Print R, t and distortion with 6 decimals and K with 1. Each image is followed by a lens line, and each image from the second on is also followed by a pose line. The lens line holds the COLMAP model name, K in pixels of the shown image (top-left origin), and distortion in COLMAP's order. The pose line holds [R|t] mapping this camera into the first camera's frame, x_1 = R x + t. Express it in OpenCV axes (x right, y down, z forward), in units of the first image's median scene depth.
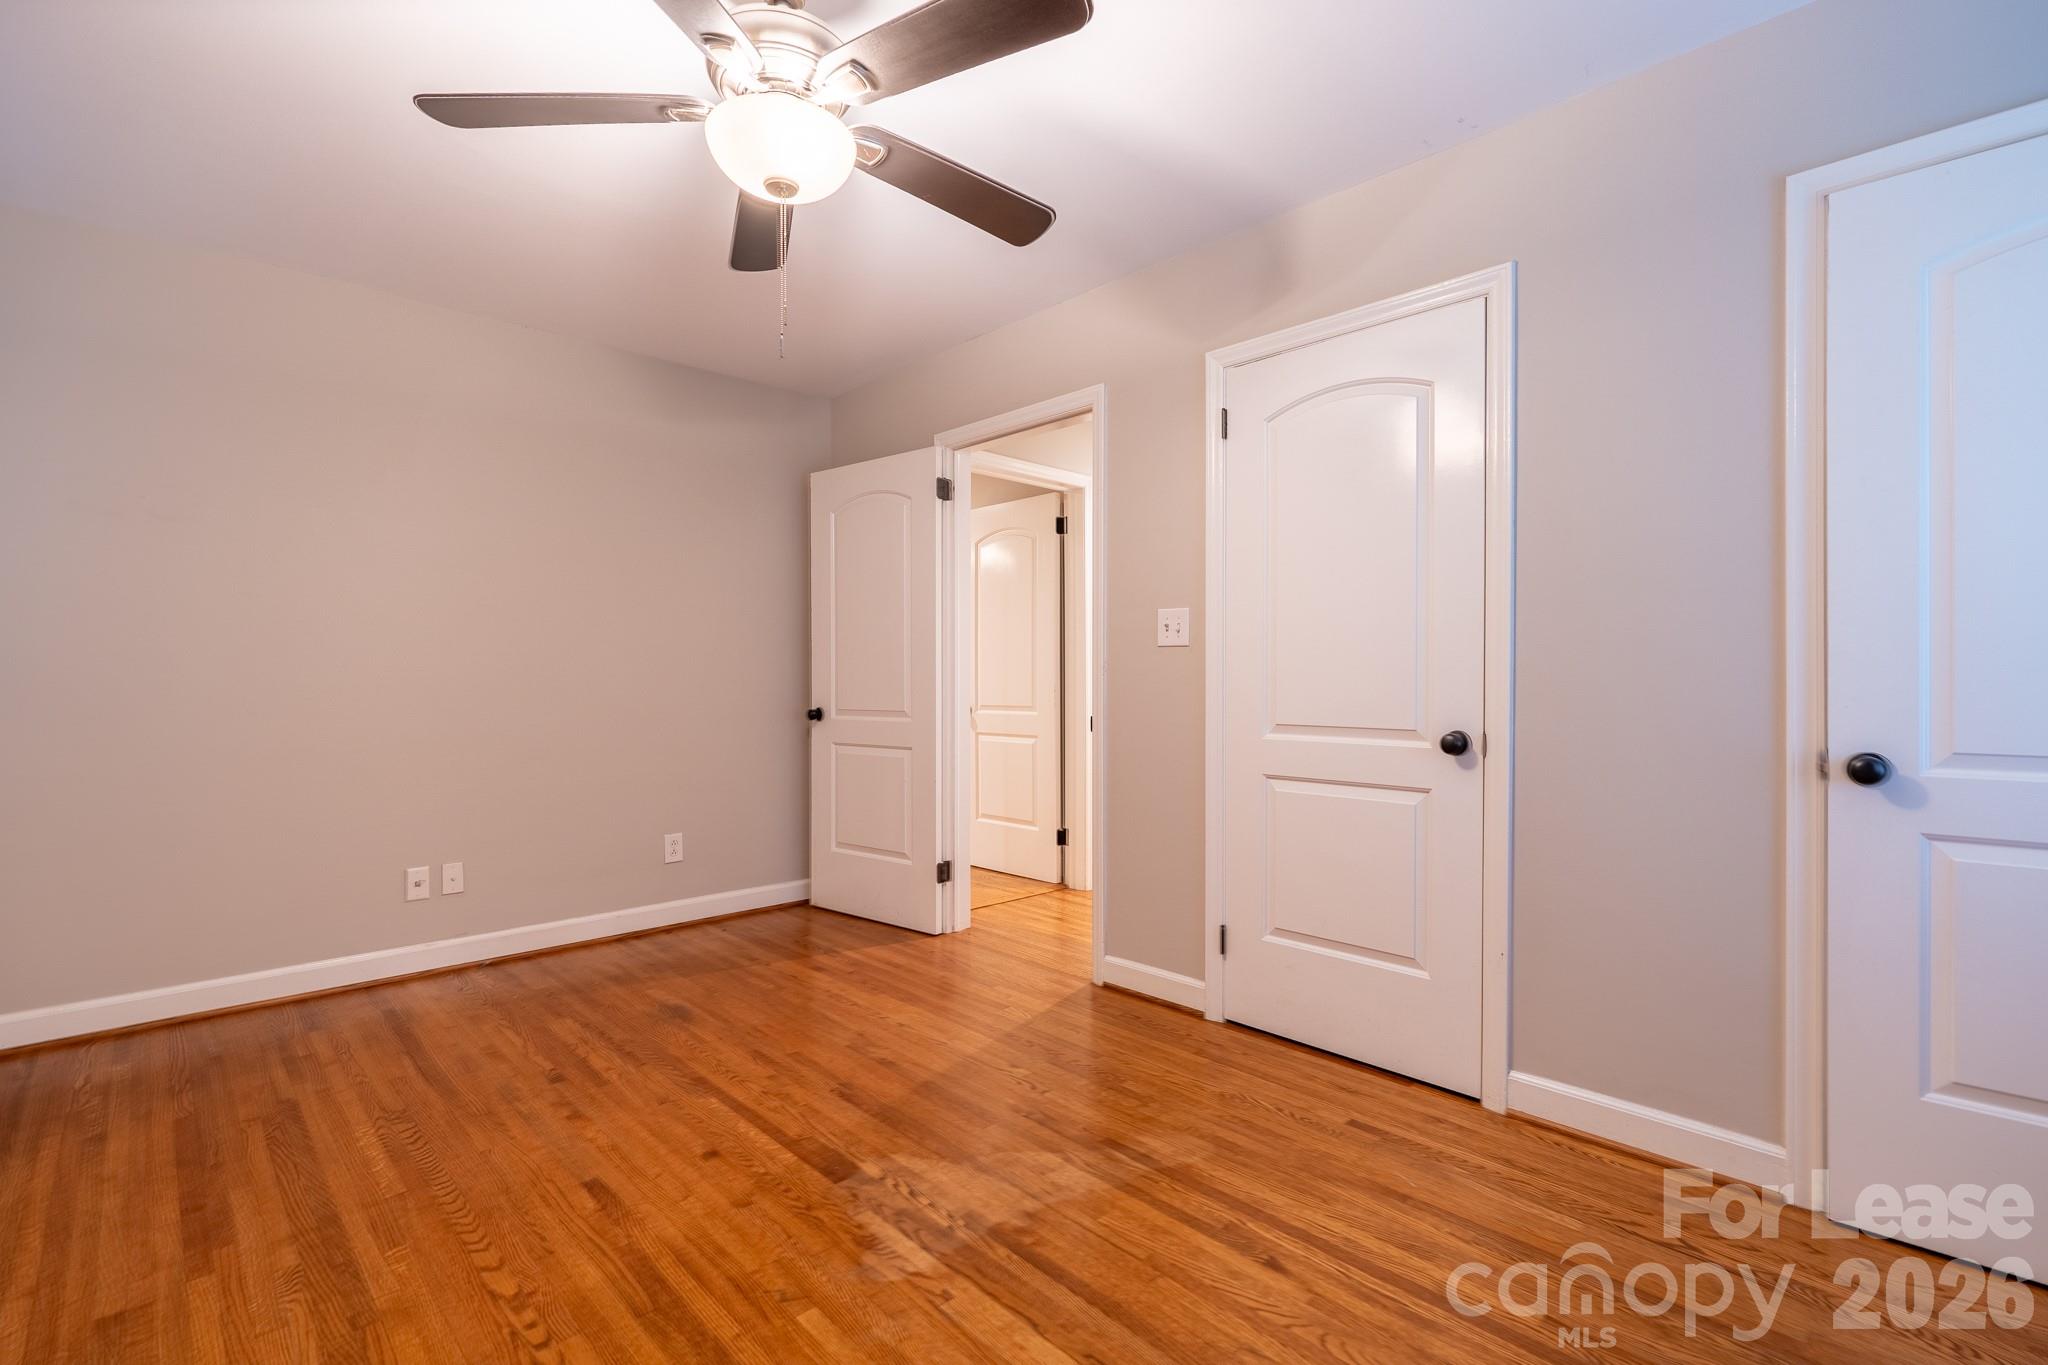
lens RADIAL K [[914.3, 0, 1007.5], [0, 914.3, 686.8], [0, 0, 1]] dist [-0.000087, -0.000220]
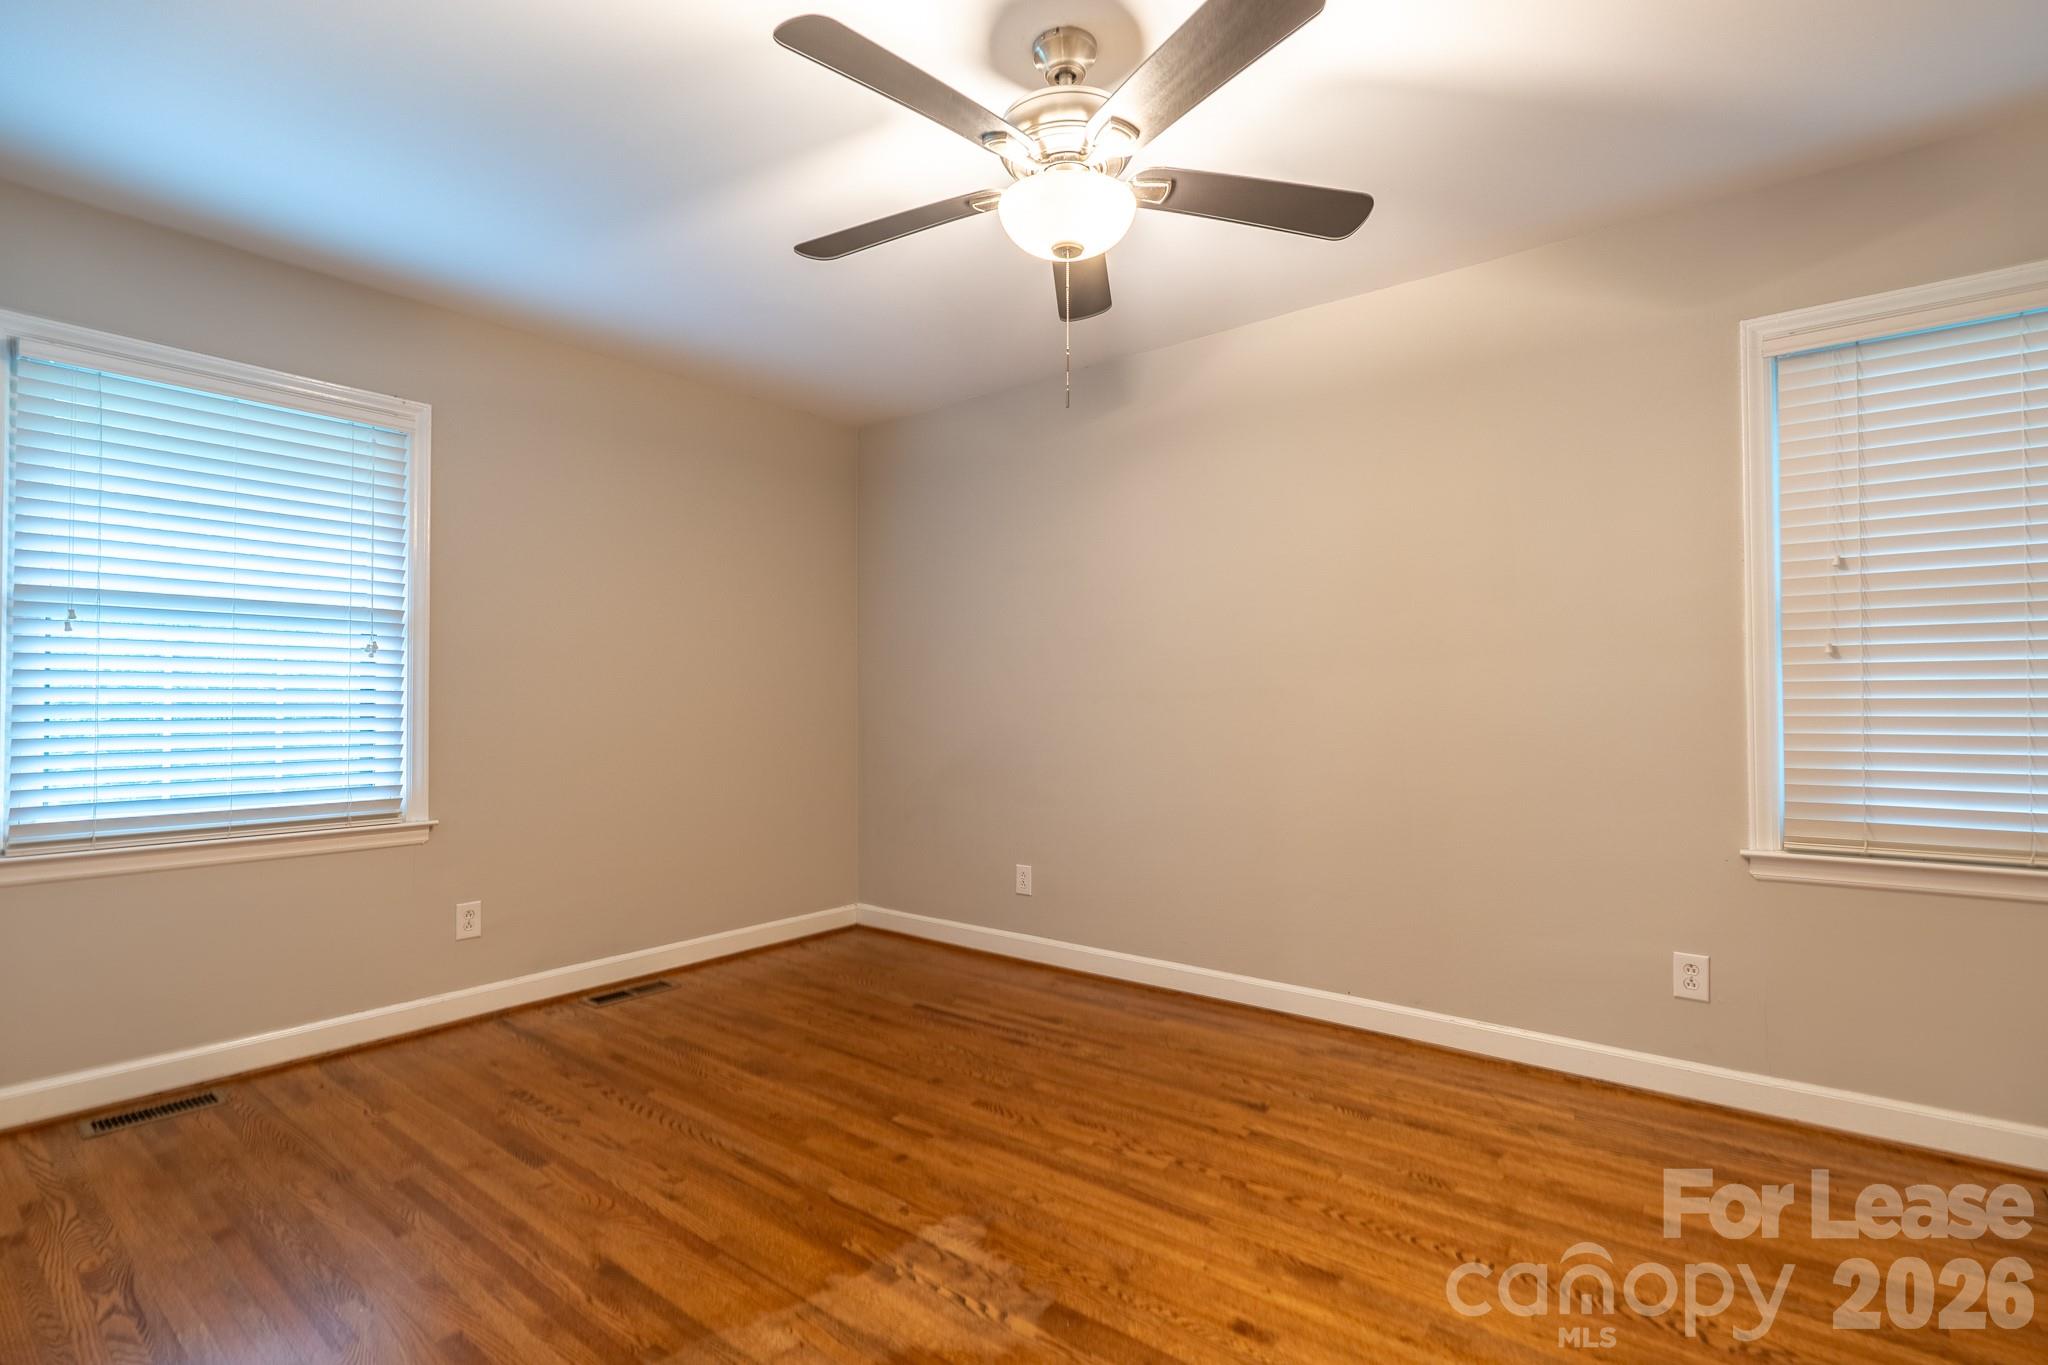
lens RADIAL K [[914.3, 0, 1007.5], [0, 914.3, 686.8], [0, 0, 1]] dist [-0.000087, -0.000220]
pose [[-0.990031, 0.001106, -0.140845, -0.028642], [0.003294, 0.999877, -0.015305, -0.010817], [0.140811, -0.015617, -0.989913, 1.977661]]
